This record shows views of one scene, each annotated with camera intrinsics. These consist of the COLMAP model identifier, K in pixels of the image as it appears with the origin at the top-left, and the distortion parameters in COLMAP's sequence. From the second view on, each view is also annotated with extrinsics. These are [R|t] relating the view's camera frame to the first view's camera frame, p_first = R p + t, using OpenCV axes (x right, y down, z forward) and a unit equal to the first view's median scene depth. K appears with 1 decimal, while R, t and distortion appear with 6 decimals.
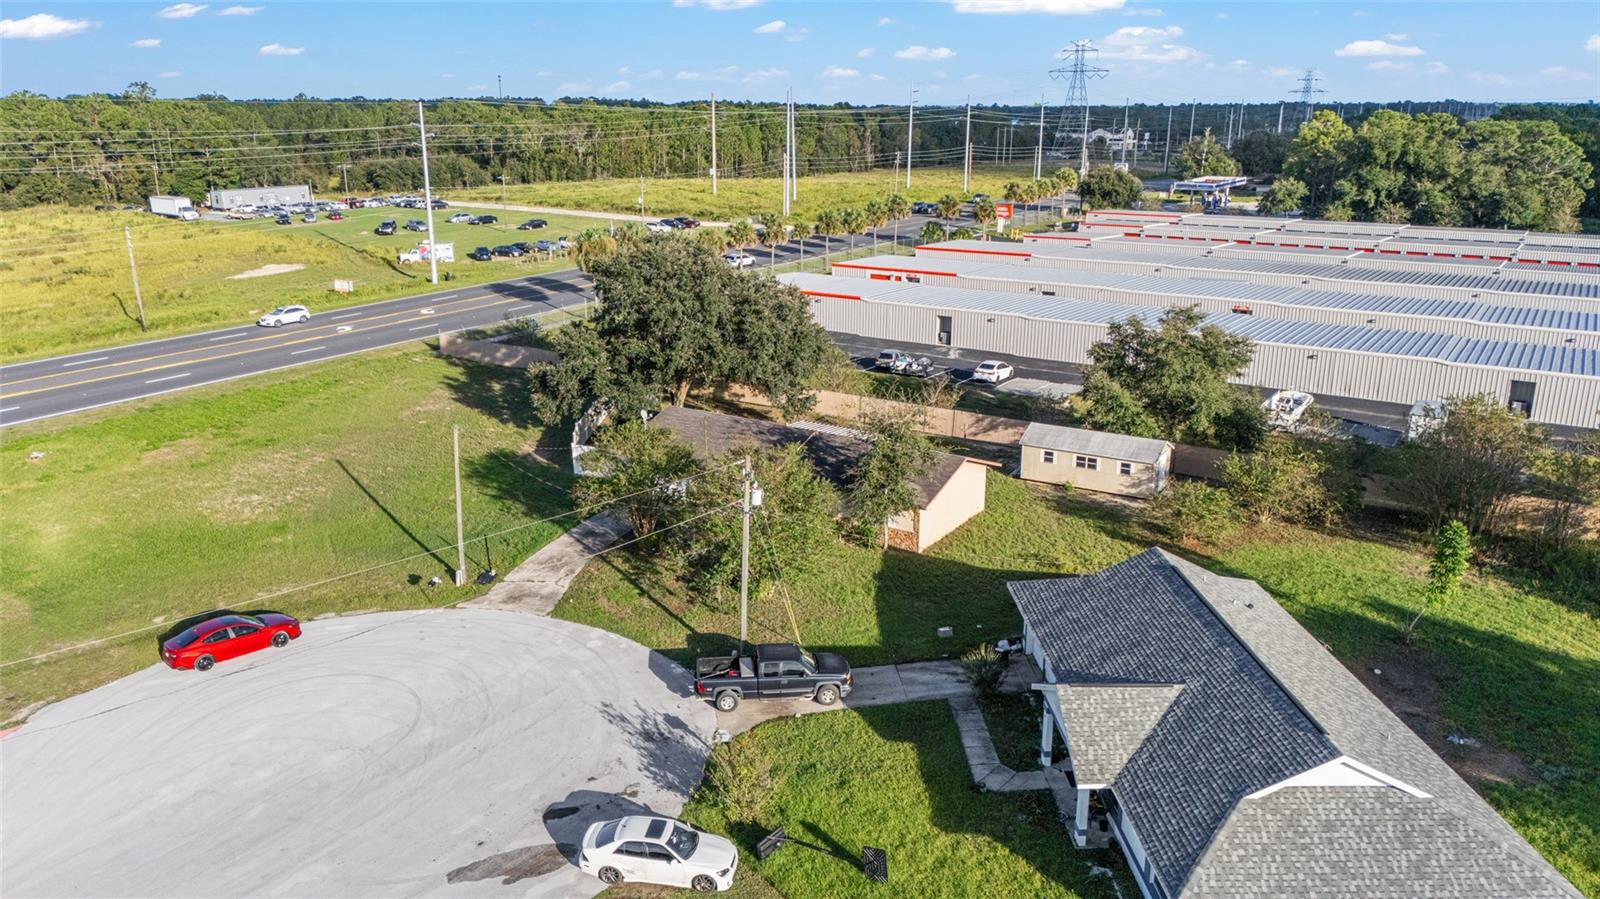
lens RADIAL K [[1183.7, 0, 800.0], [0, 1183.7, 449.5], [0, 0, 1]] dist [0.039419, -0.004657]
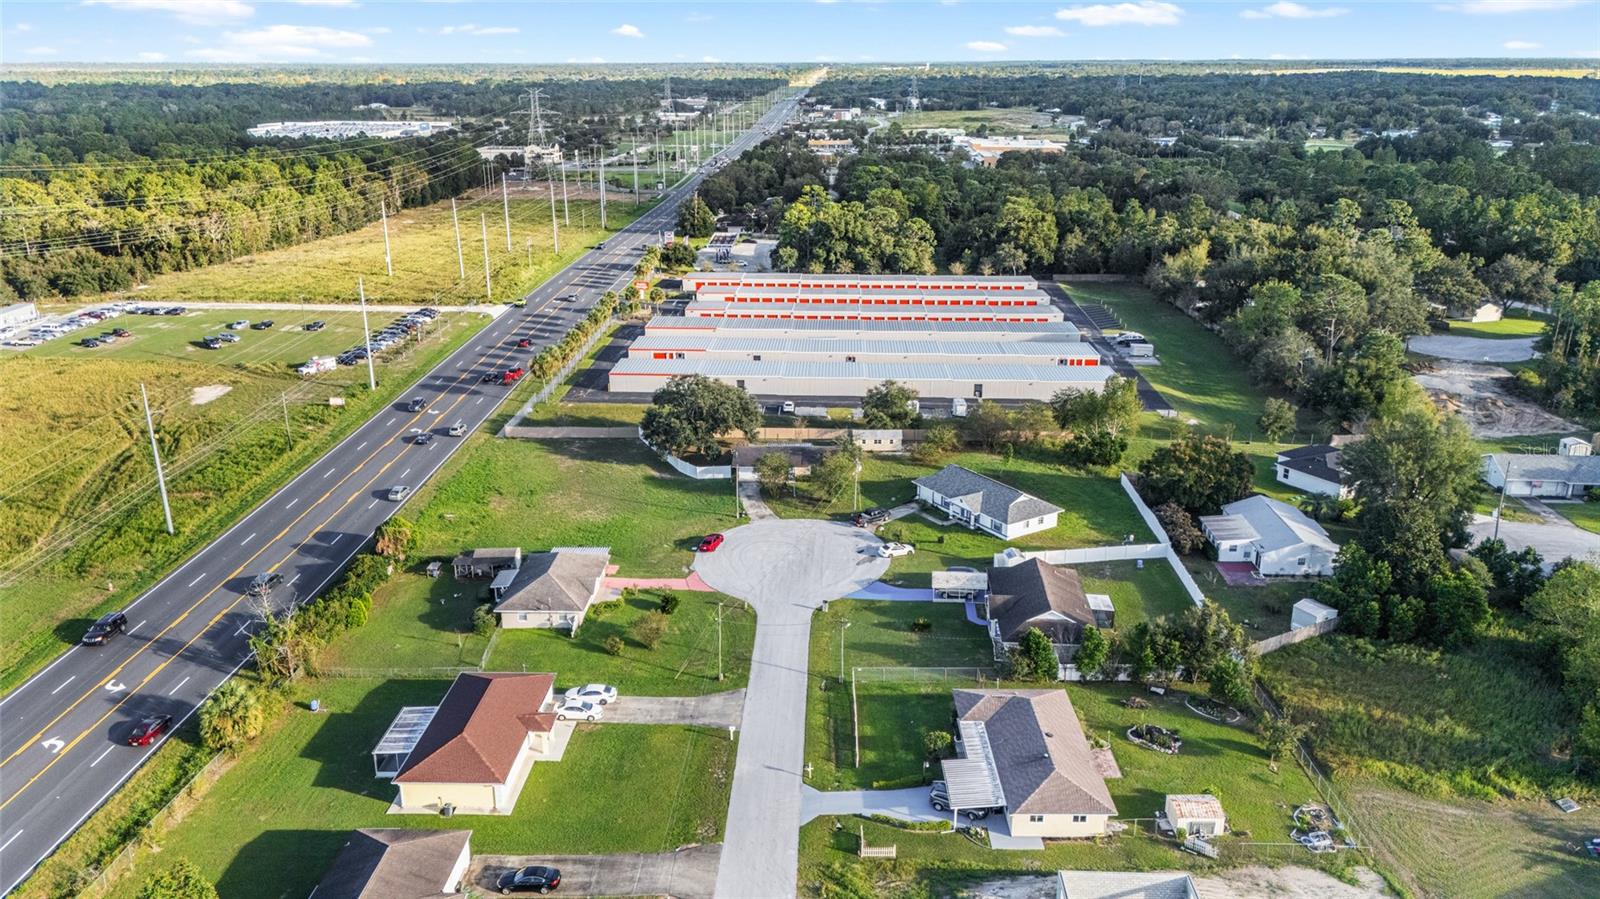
lens RADIAL K [[1183.7, 0, 800.0], [0, 1183.7, 449.5], [0, 0, 1]] dist [0.039419, -0.004657]
pose [[0.858149, -0.164879, 0.486204, -1.131474], [0.146500, 0.986295, 0.075895, -0.185678], [-0.492054, 0.006099, 0.870543, -1.196557]]
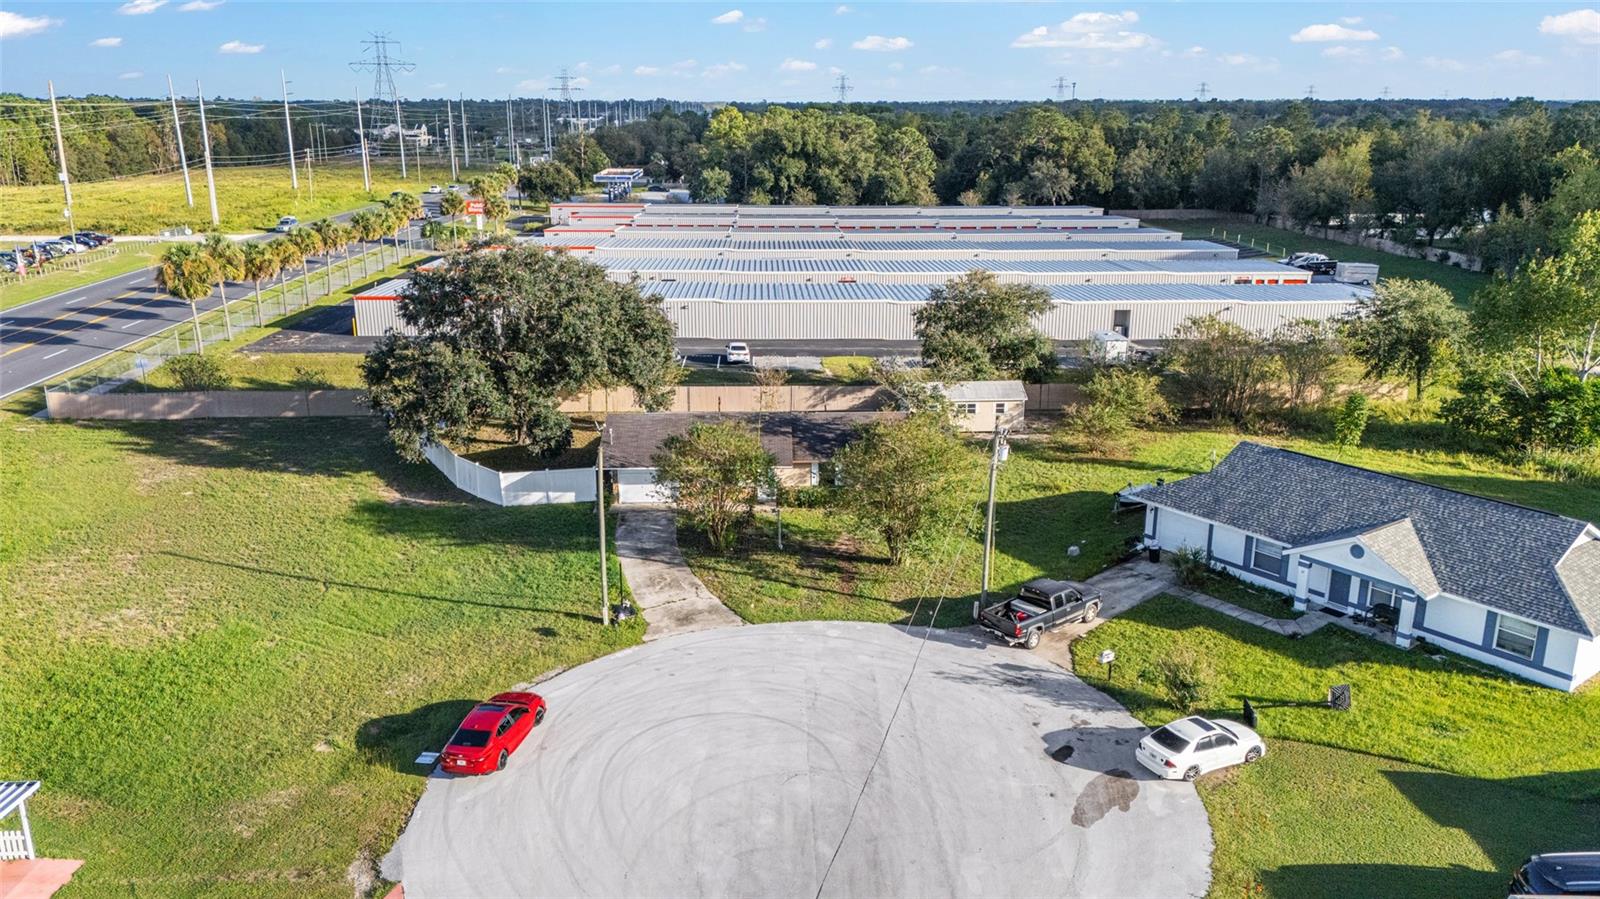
lens RADIAL K [[1204.4, 0, 800.0], [0, 1204.4, 449.5], [0, 0, 1]] dist [0.048562, -0.006674]
pose [[0.820705, -0.159923, 0.548515, -0.470589], [0.161065, 0.985851, 0.046441, -0.026610], [-0.548181, 0.050232, 0.834850, 0.100974]]
